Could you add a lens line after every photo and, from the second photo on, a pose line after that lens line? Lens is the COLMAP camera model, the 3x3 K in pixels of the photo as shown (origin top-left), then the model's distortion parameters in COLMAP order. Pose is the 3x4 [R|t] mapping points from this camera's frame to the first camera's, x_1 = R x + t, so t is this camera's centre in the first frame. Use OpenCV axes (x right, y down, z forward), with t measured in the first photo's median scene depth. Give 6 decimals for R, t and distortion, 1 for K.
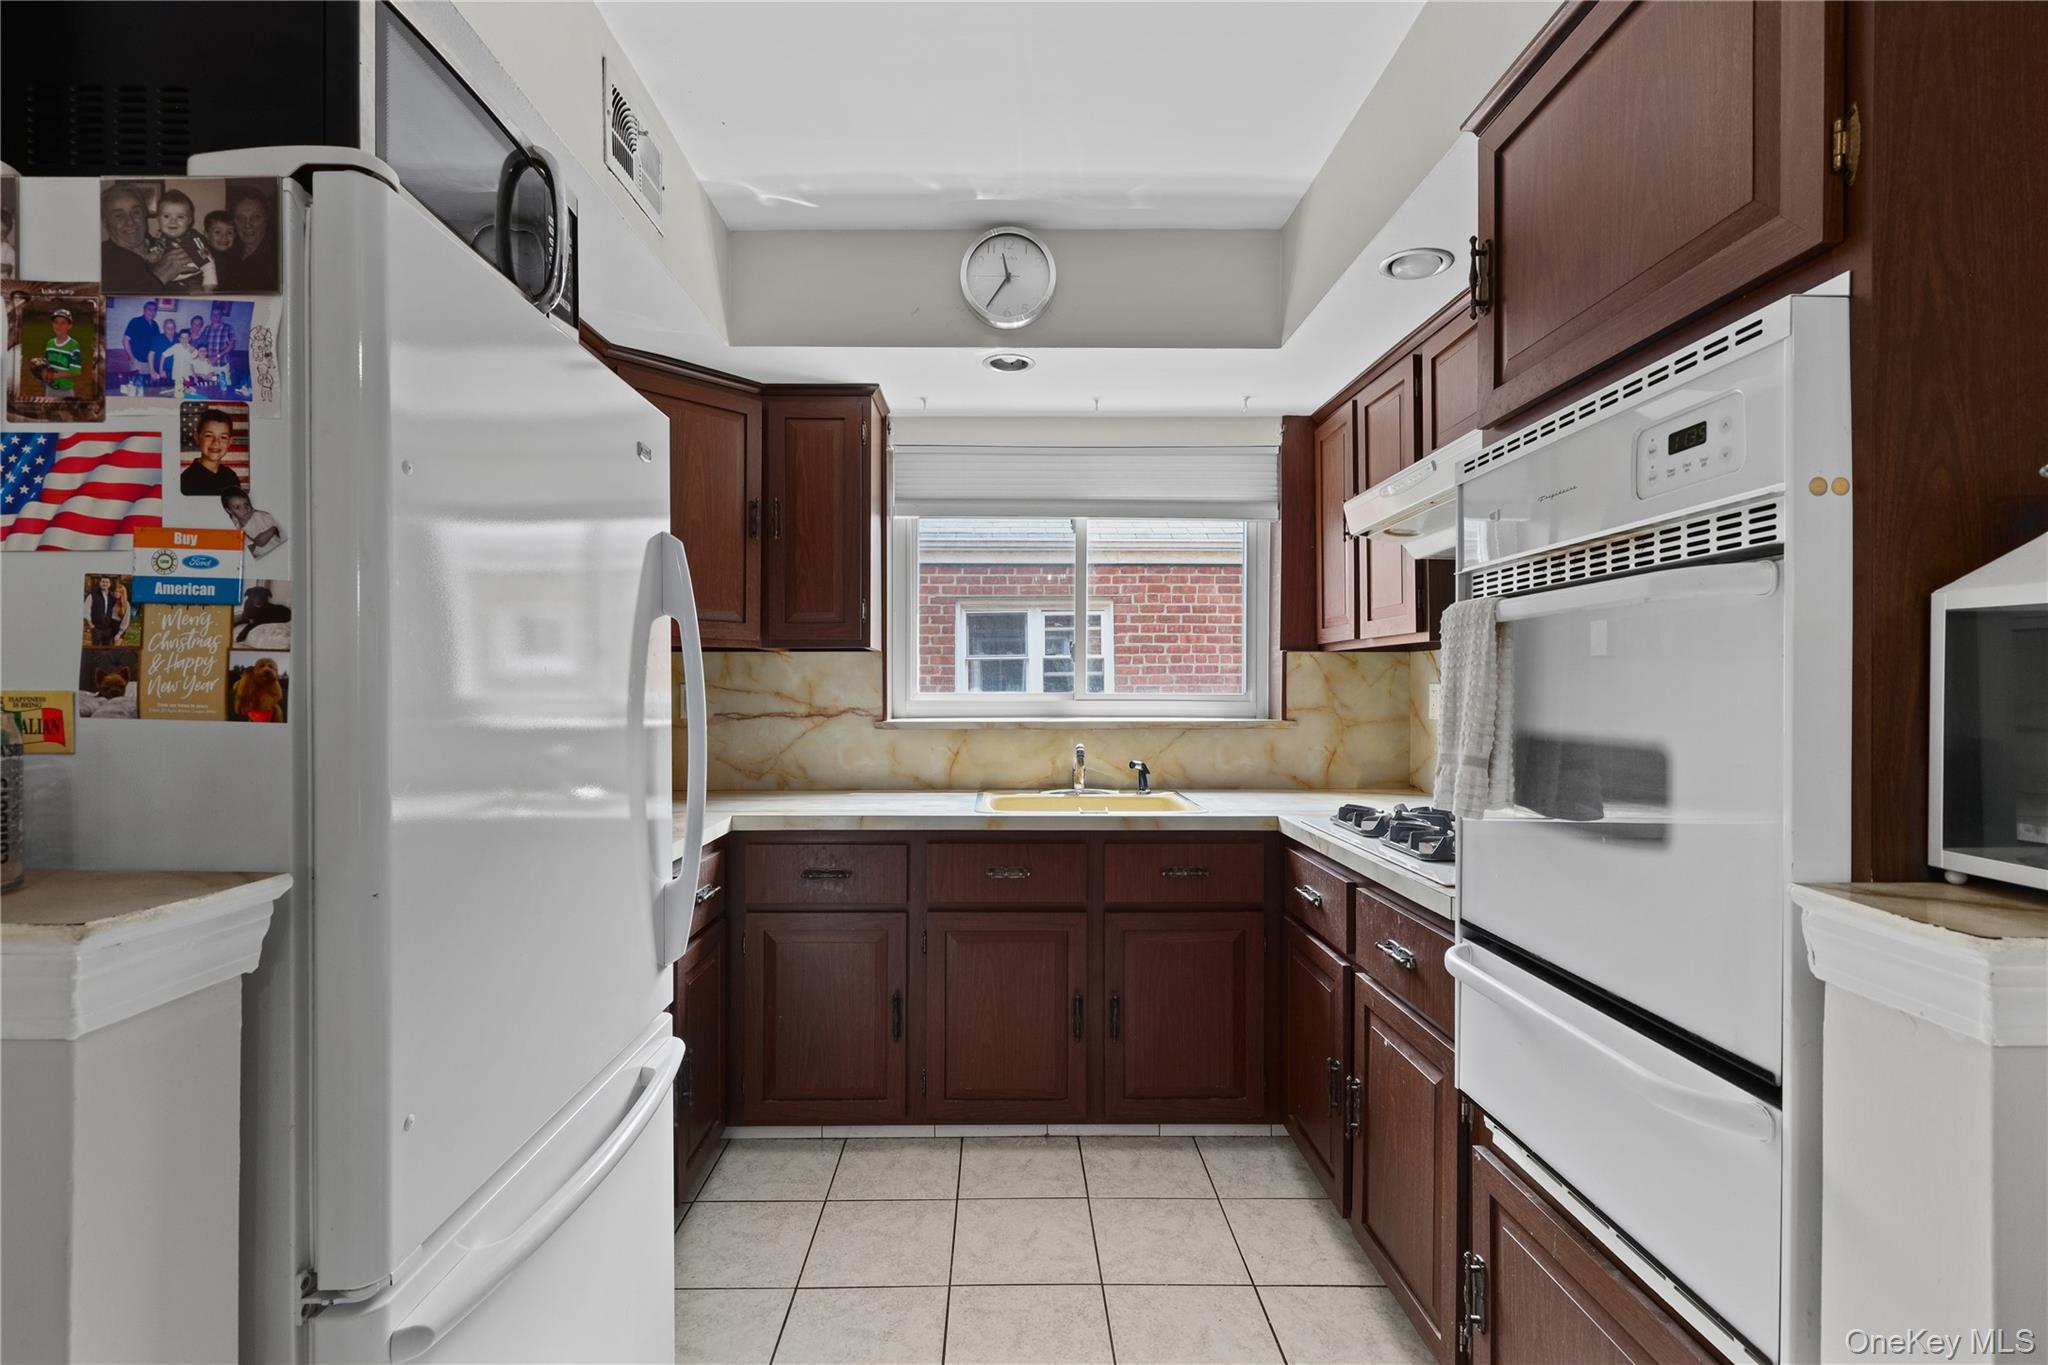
lens RADIAL K [[923.1, 0, 1019.5], [0, 923.1, 691.4], [0, 0, 1]] dist [-0.001553, -0.000354]
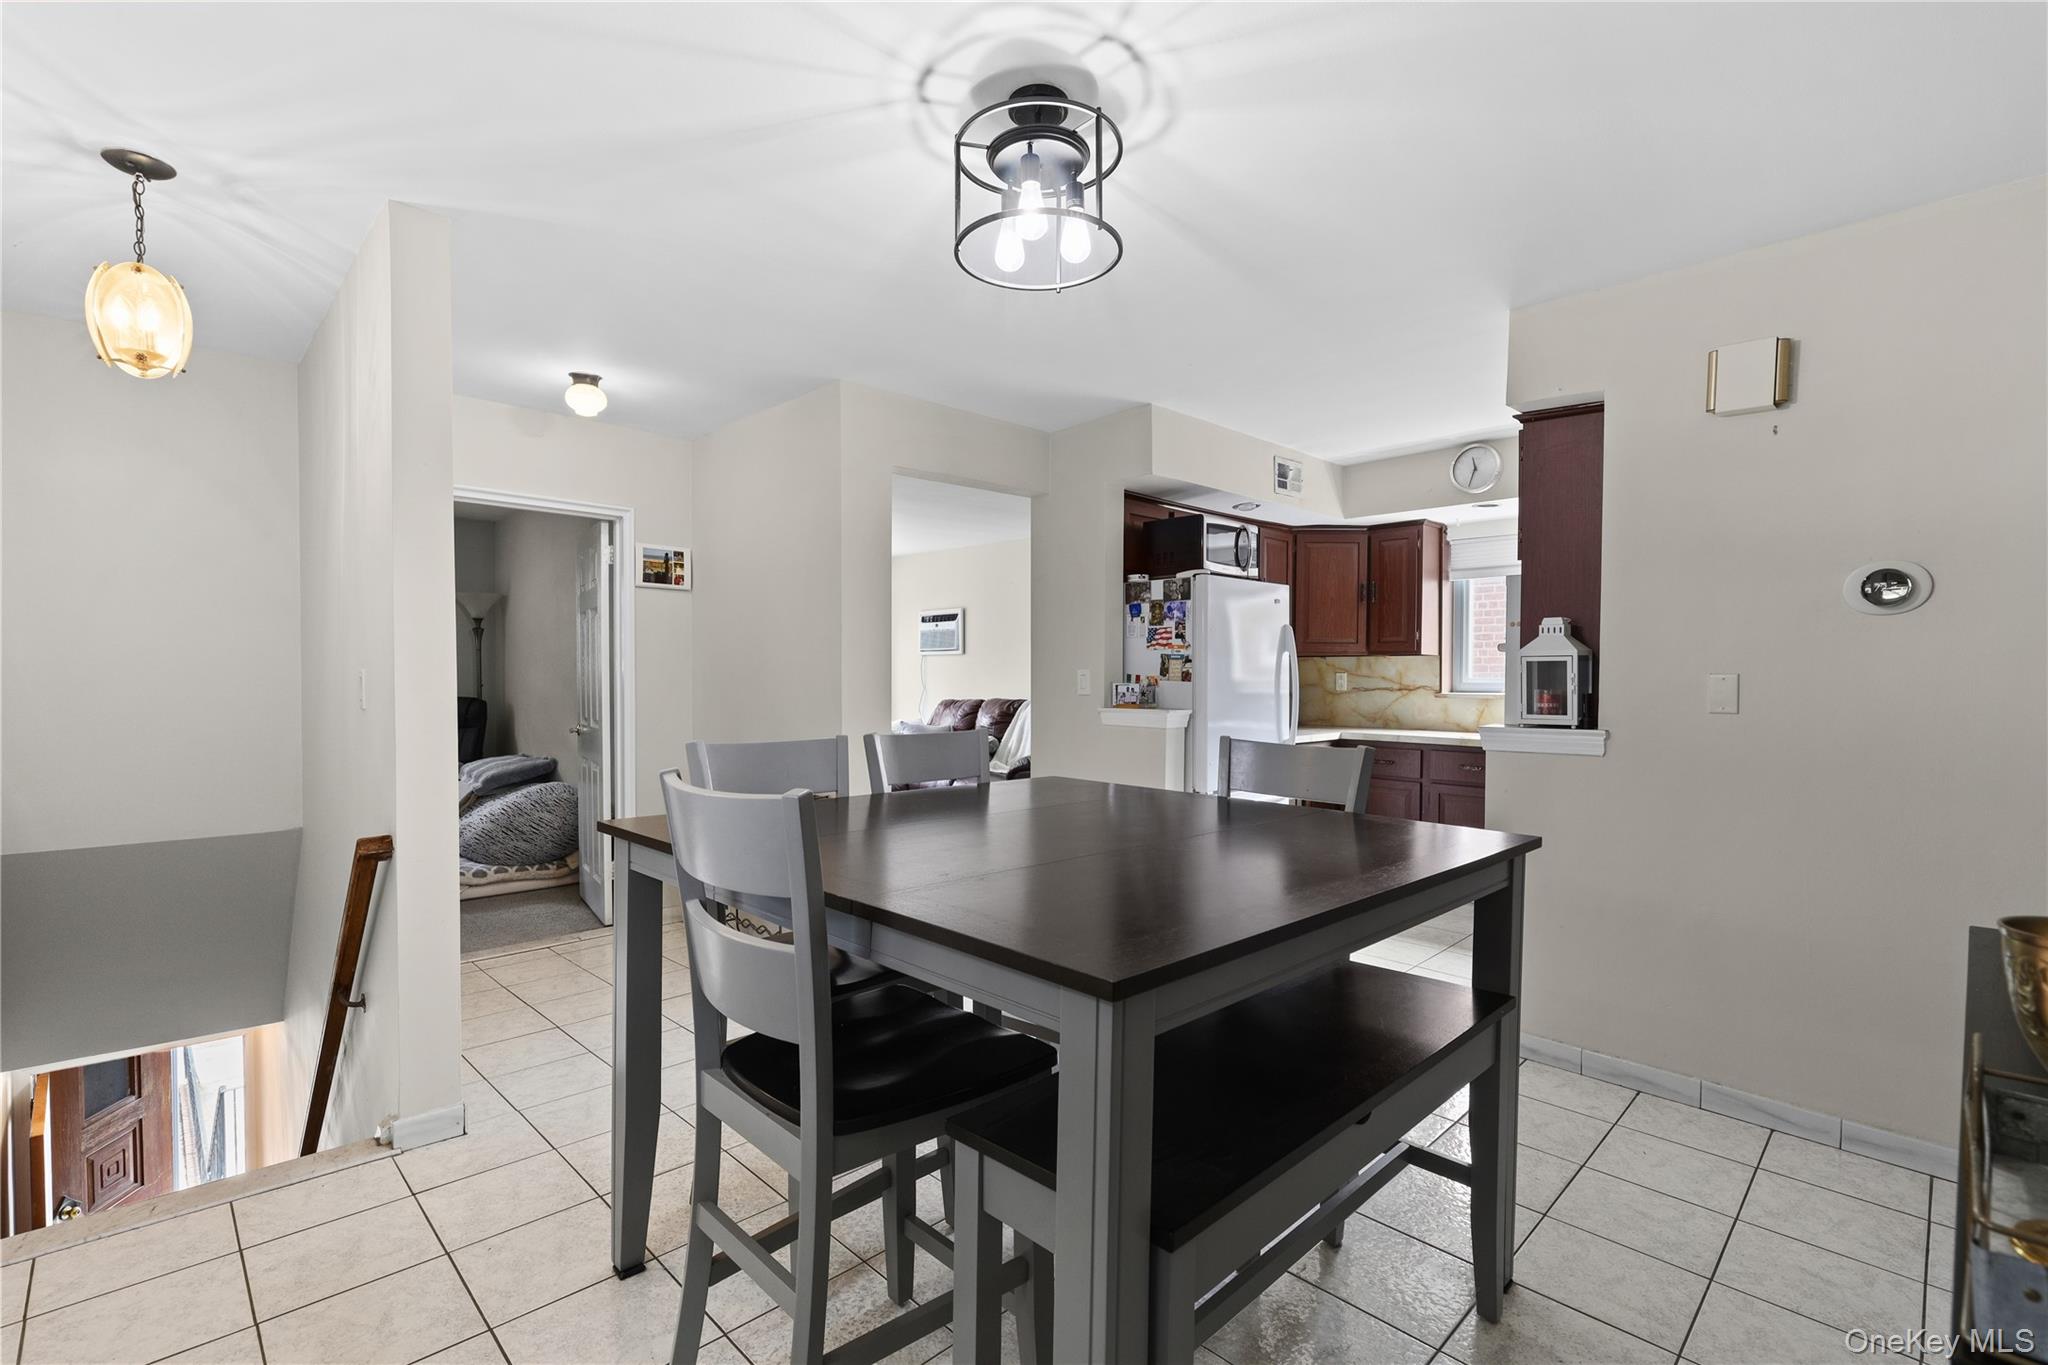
lens RADIAL K [[923.1, 0, 1027.2], [0, 923.1, 691.8], [0, 0, 1]] dist [-0.001553, -0.000354]
pose [[0.689076, 0.015536, -0.724523, 2.355438], [-0.004342, 0.999841, 0.017311, 0.004179], [0.724676, -0.008783, 0.689033, -3.275837]]
